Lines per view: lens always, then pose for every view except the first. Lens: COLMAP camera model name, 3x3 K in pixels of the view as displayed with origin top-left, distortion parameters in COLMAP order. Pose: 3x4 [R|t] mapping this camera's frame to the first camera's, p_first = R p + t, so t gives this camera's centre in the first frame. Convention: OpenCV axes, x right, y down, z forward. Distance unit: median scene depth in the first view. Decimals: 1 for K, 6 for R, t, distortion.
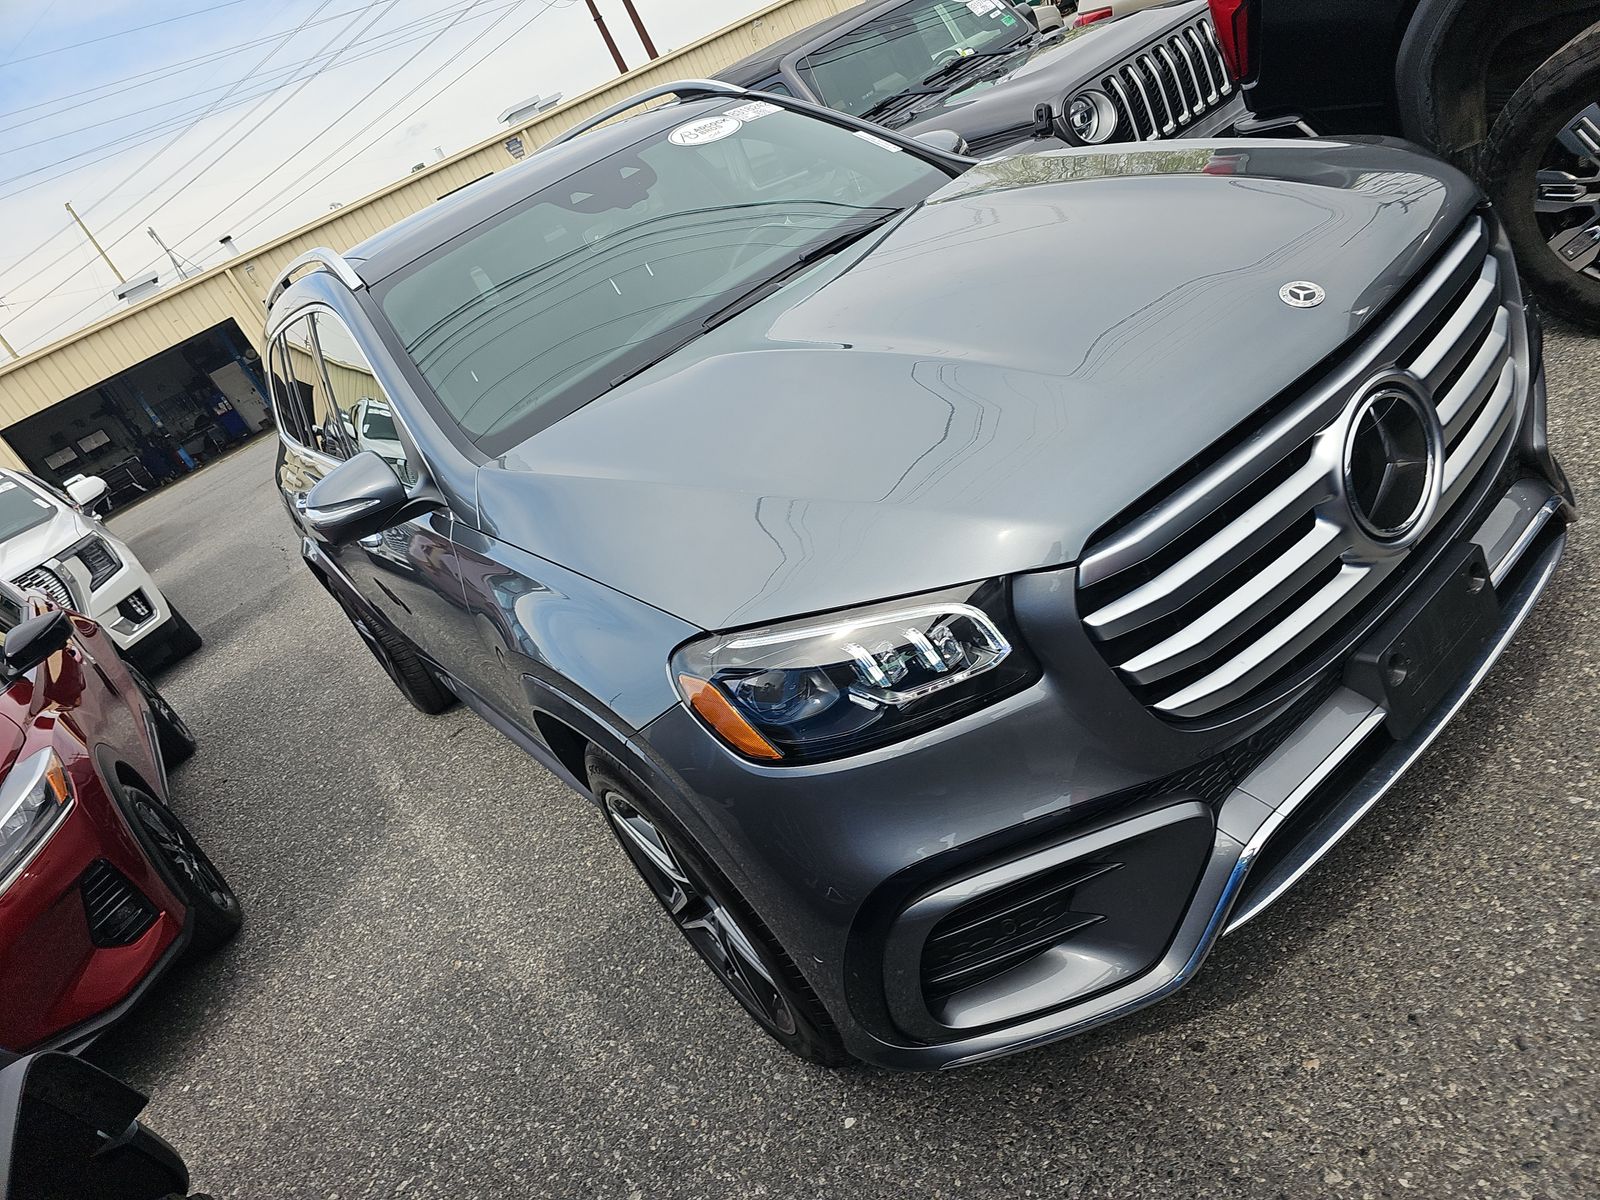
lens RADIAL K [[1077.4, 0, 800.0], [0, 1077.4, 600.0], [0, 0, 1]] dist [0.014705, -0.002948]
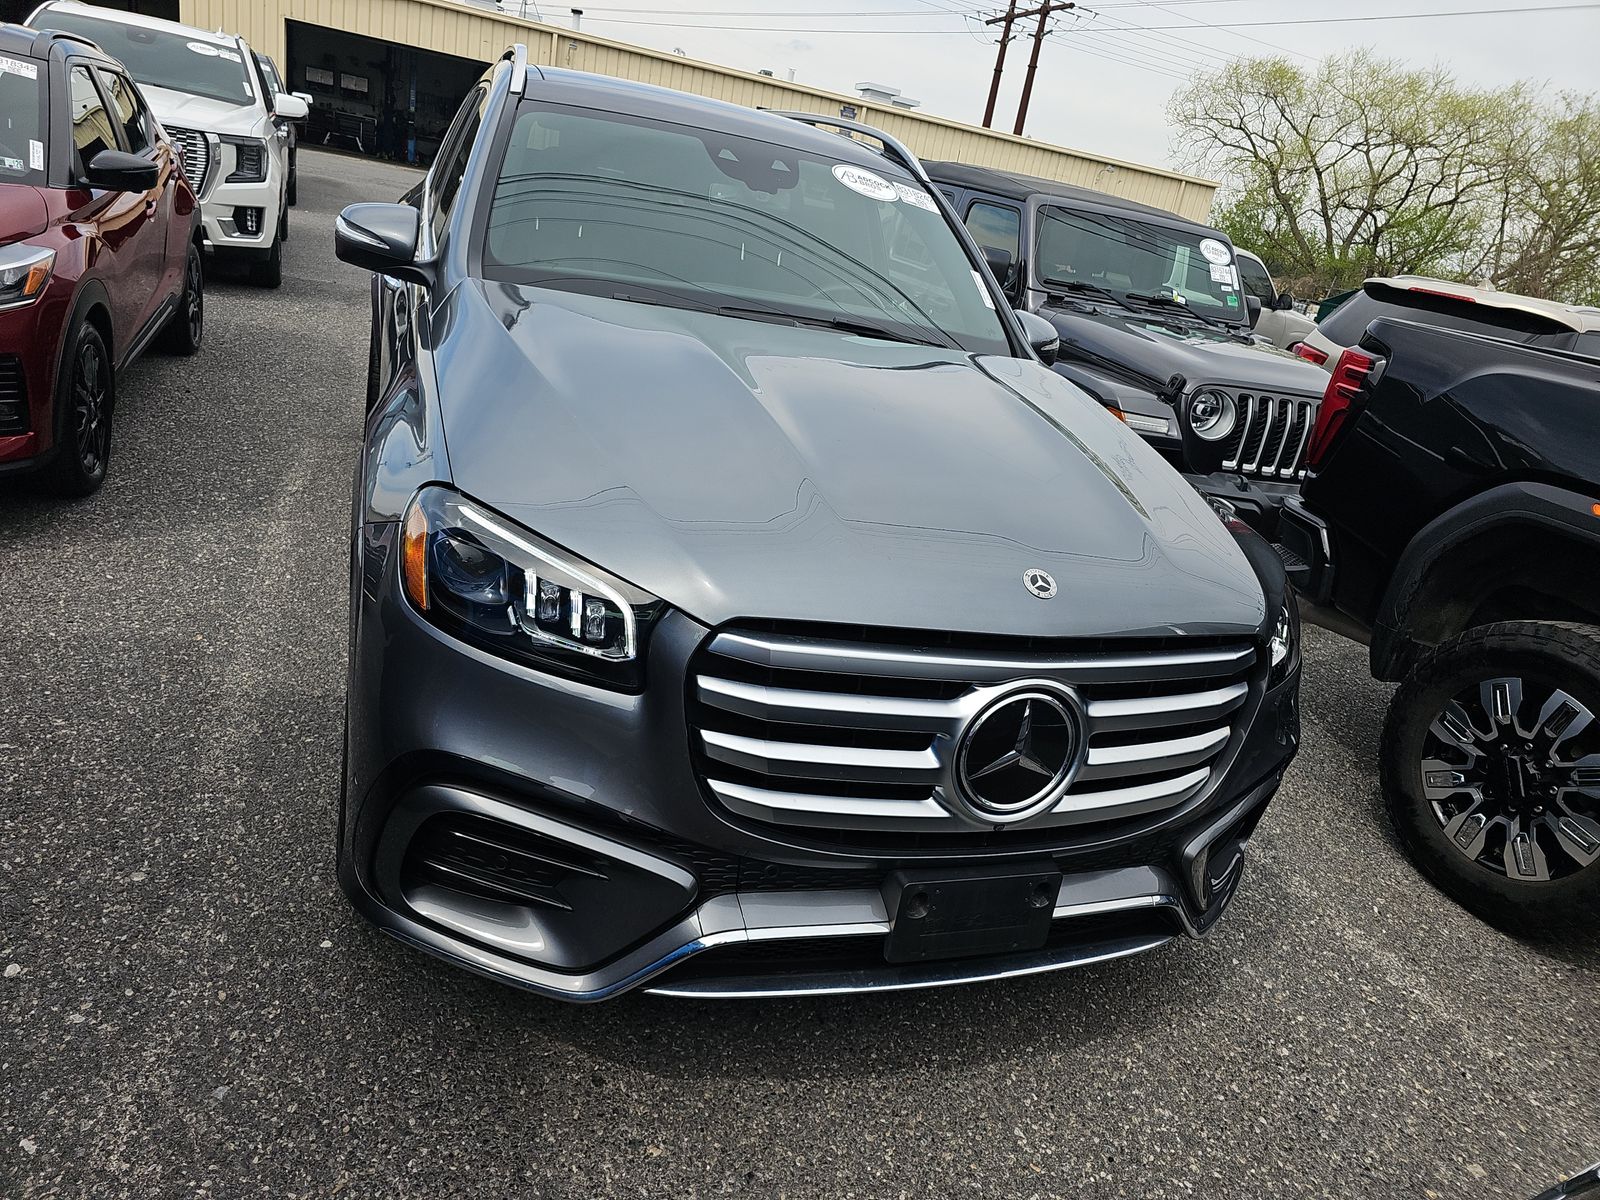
lens RADIAL K [[1106.1, 0, 856.1], [0, 1106.1, 634.8], [0, 0, 1]] dist [0.039480, -0.040103]
pose [[0.775058, 0.631000, -0.033518, 0.227451], [-0.631729, 0.774967, -0.018558, -0.057070], [0.014265, 0.035558, 0.999266, -0.096849]]
